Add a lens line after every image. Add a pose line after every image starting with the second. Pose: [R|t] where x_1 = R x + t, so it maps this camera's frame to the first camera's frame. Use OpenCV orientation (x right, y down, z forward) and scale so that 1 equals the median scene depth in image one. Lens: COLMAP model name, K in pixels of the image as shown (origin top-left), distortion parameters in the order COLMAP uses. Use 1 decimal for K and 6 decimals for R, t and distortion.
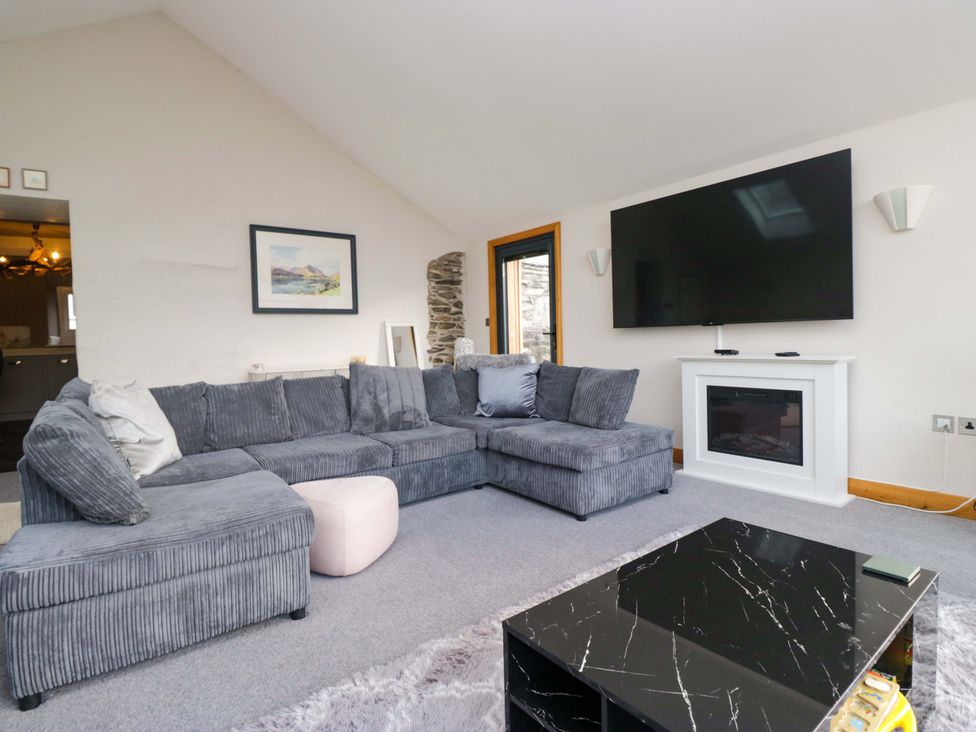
lens RADIAL K [[509.3, 0, 485.4], [0, 509.3, 341.3], [0, 0, 1]] dist [-0.000140, -0.012026]
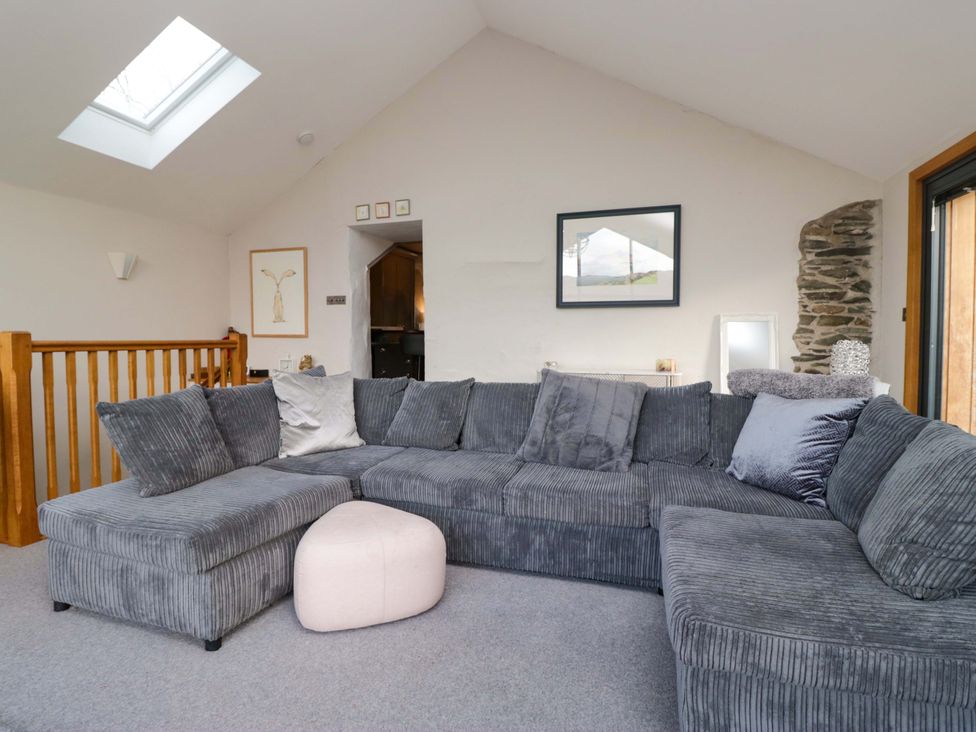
lens RADIAL K [[509.3, 0, 483.6], [0, 509.3, 348.3], [0, 0, 1]] dist [-0.000140, -0.012026]
pose [[0.573783, 0.045567, -0.817739, 0.199181], [-0.020046, 0.998933, 0.041598, -0.013431], [0.818762, -0.007476, 0.574085, 0.275624]]
